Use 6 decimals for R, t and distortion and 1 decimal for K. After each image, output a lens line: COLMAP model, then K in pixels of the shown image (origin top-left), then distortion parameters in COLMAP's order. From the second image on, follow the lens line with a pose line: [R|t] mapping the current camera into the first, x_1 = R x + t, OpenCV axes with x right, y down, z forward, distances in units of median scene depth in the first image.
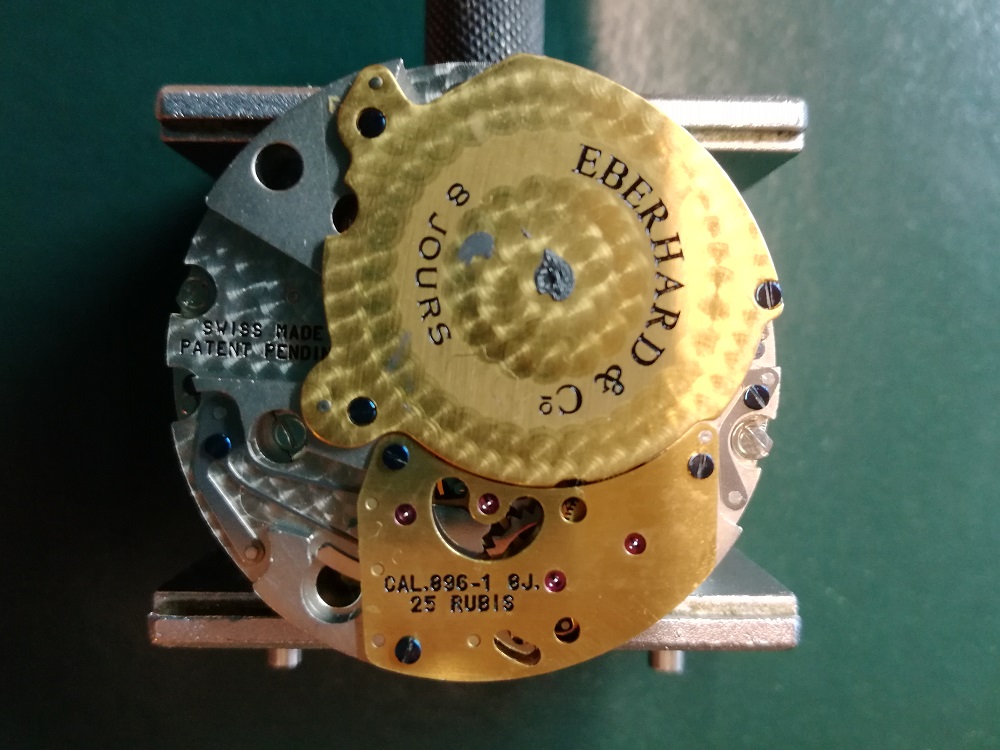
lens RADIAL K [[787.7, 0, 496.3], [0, 787.7, 374.9], [0, 0, 1]] dist [-0.007176, -0.000040]
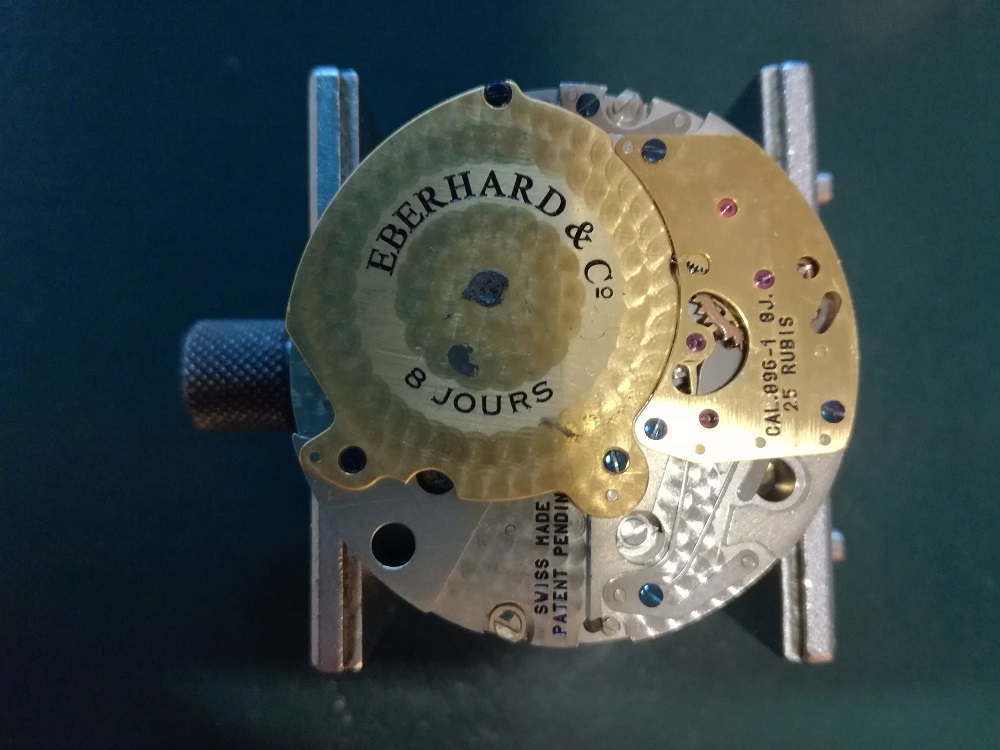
lens RADIAL K [[787.7, 0, 499.1], [0, 787.7, 373.7], [0, 0, 1]] dist [-0.007176, -0.000040]
pose [[-0.029682, -0.998640, -0.042871, 0.001912], [0.993508, -0.024763, -0.111035, 0.012250], [0.109822, -0.045888, 0.992891, -0.109575]]
